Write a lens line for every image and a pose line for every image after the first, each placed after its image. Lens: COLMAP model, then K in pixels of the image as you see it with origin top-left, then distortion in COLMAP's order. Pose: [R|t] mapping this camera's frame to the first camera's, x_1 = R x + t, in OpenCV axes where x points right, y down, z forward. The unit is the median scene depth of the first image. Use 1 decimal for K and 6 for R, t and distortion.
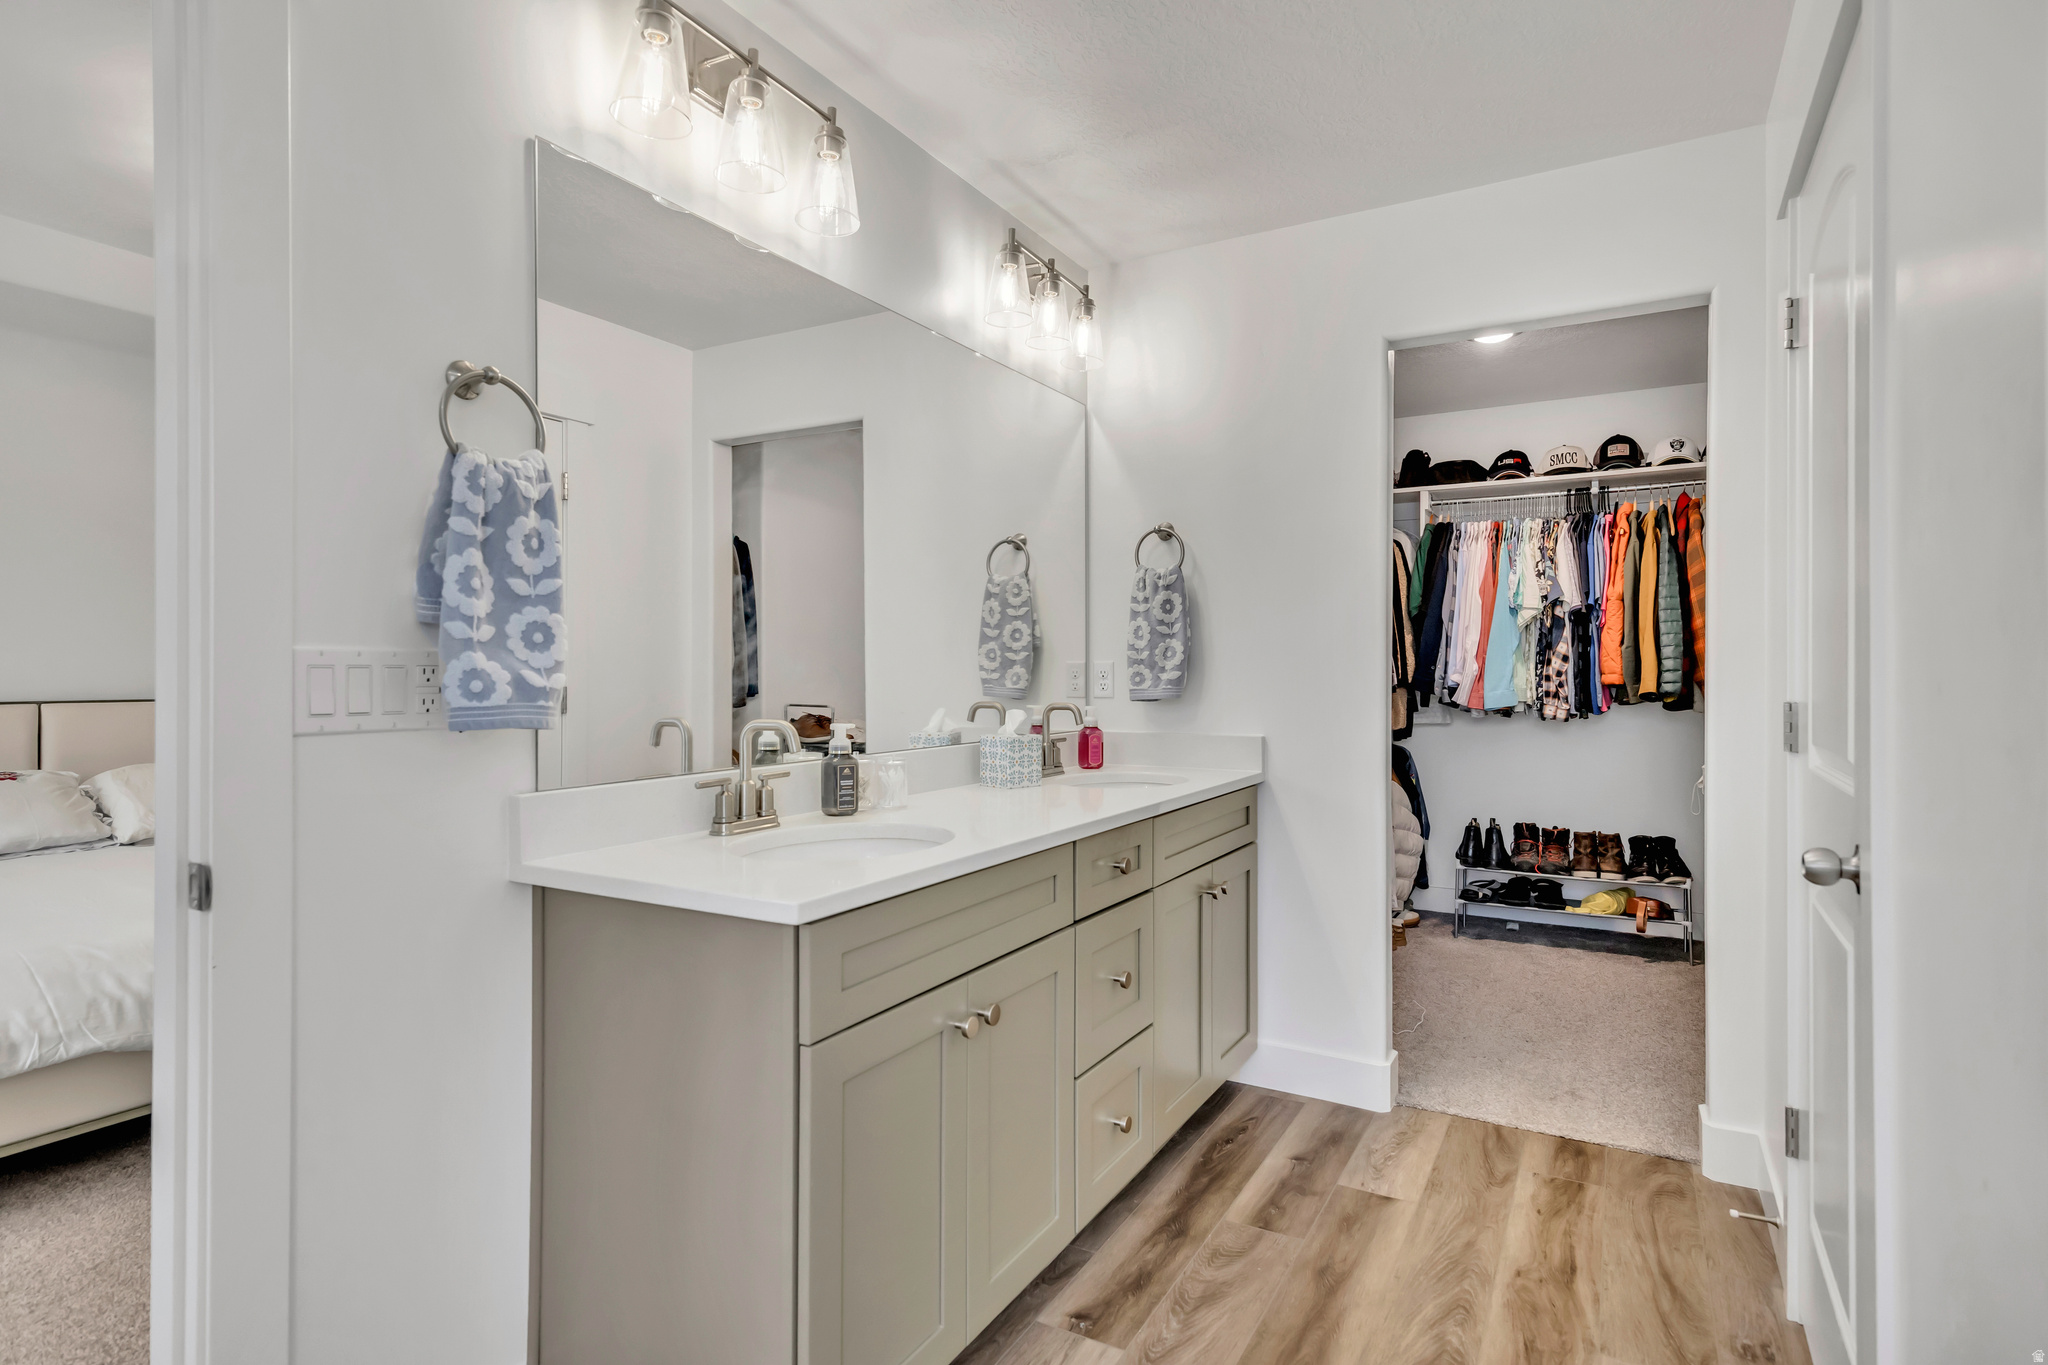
lens RADIAL K [[1053.0, 0, 1017.8], [0, 1053.0, 675.0], [0, 0, 1]] dist [0.002885, 0.000383]
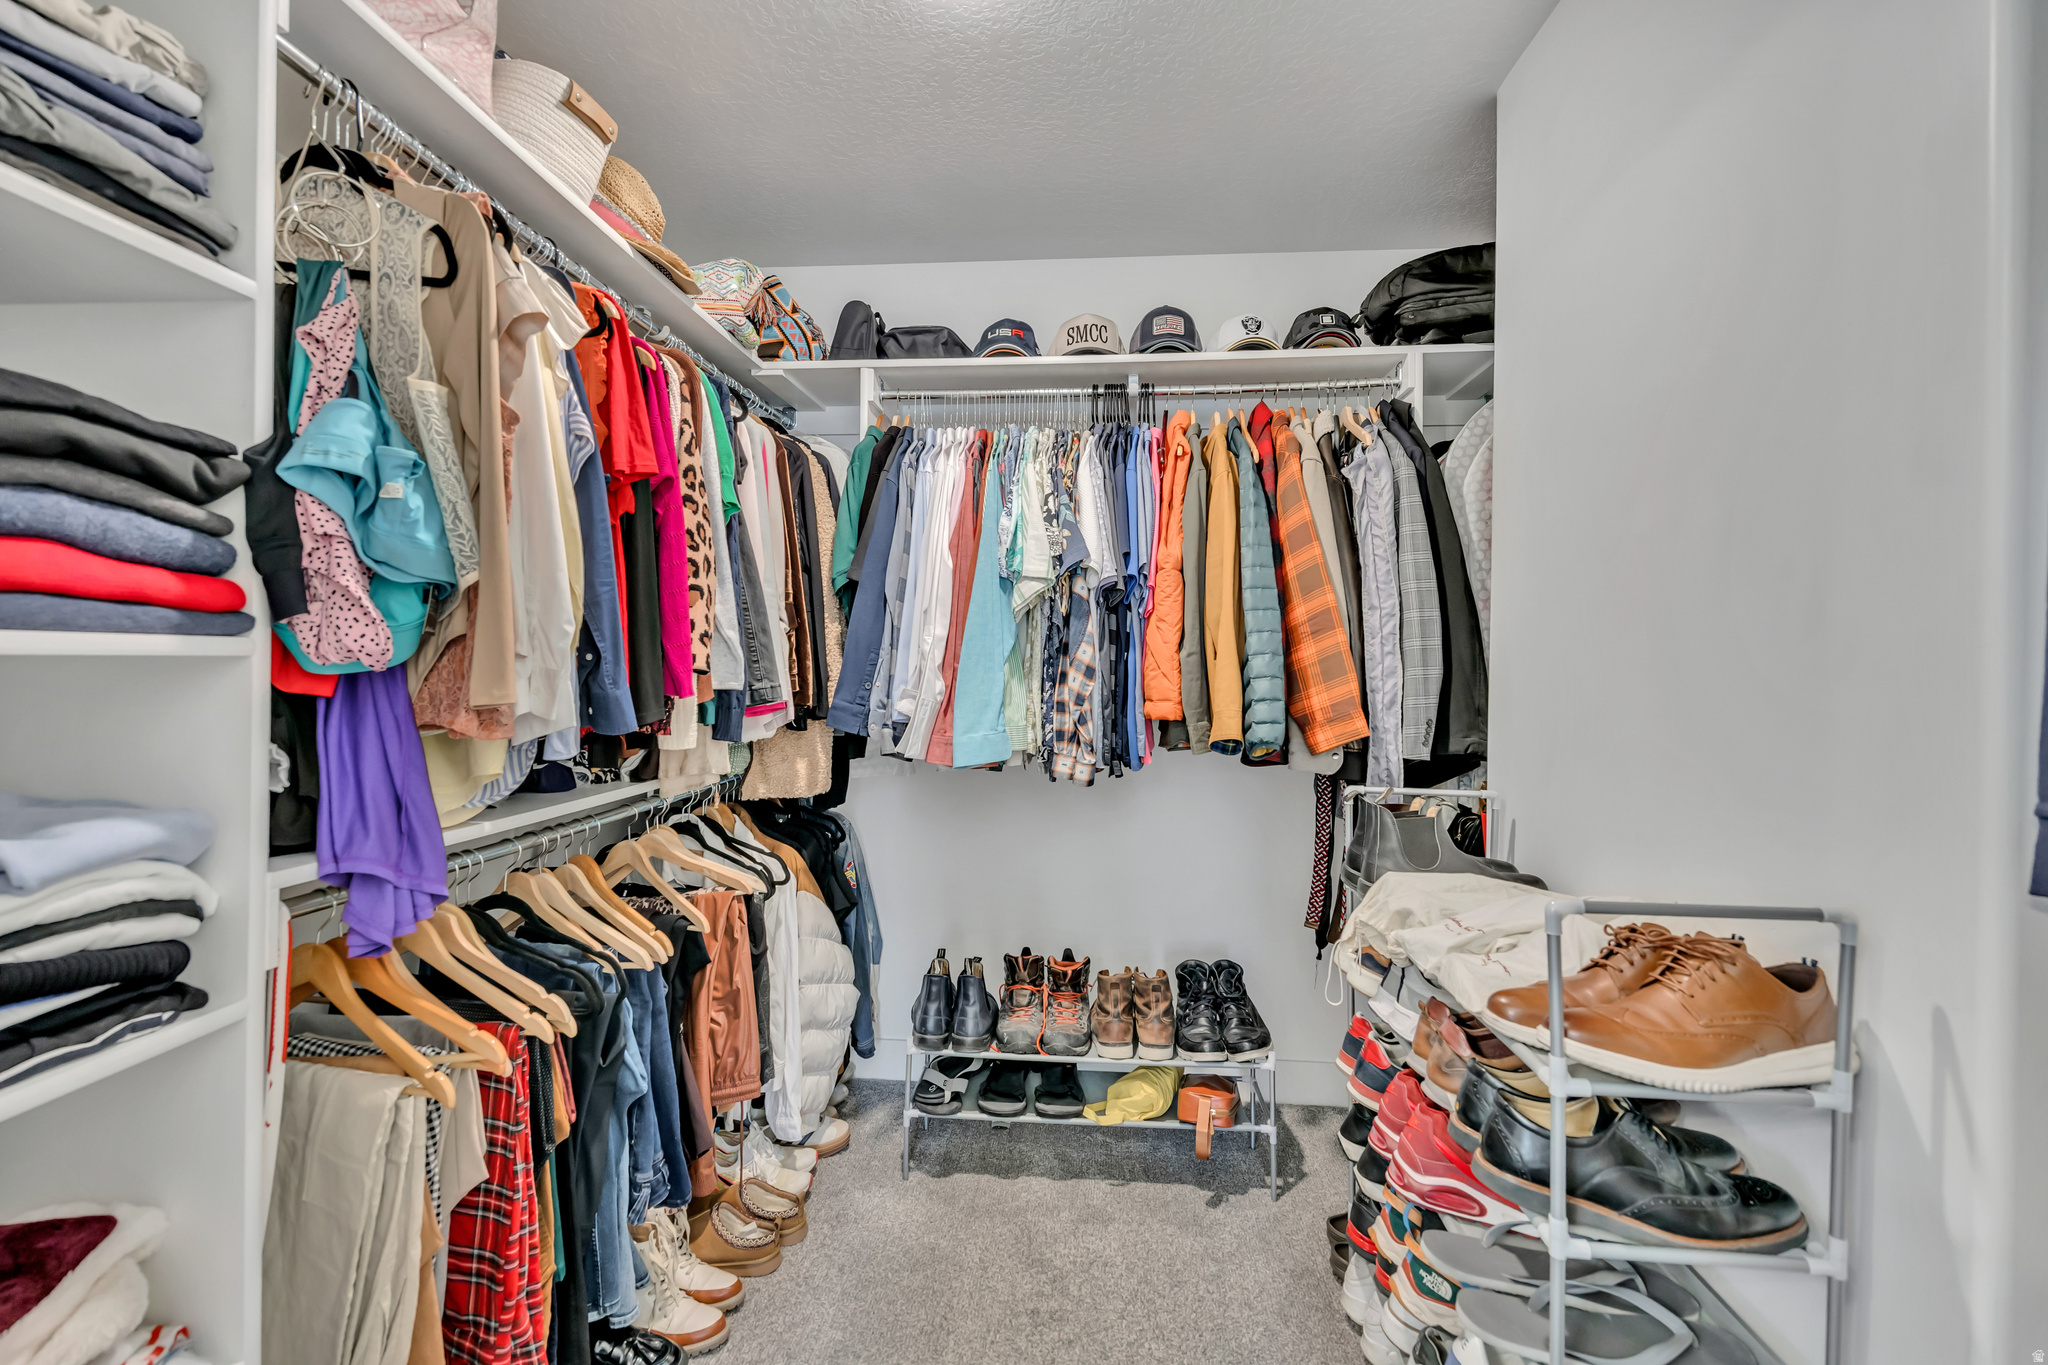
lens RADIAL K [[1053.0, 0, 1017.8], [0, 1053.0, 675.0], [0, 0, 1]] dist [0.002885, 0.000383]
pose [[0.906237, 0.007215, 0.422708, 0.247829], [-0.011294, 0.999911, 0.007146, -0.017514], [-0.422619, -0.011250, 0.906238, 0.507383]]
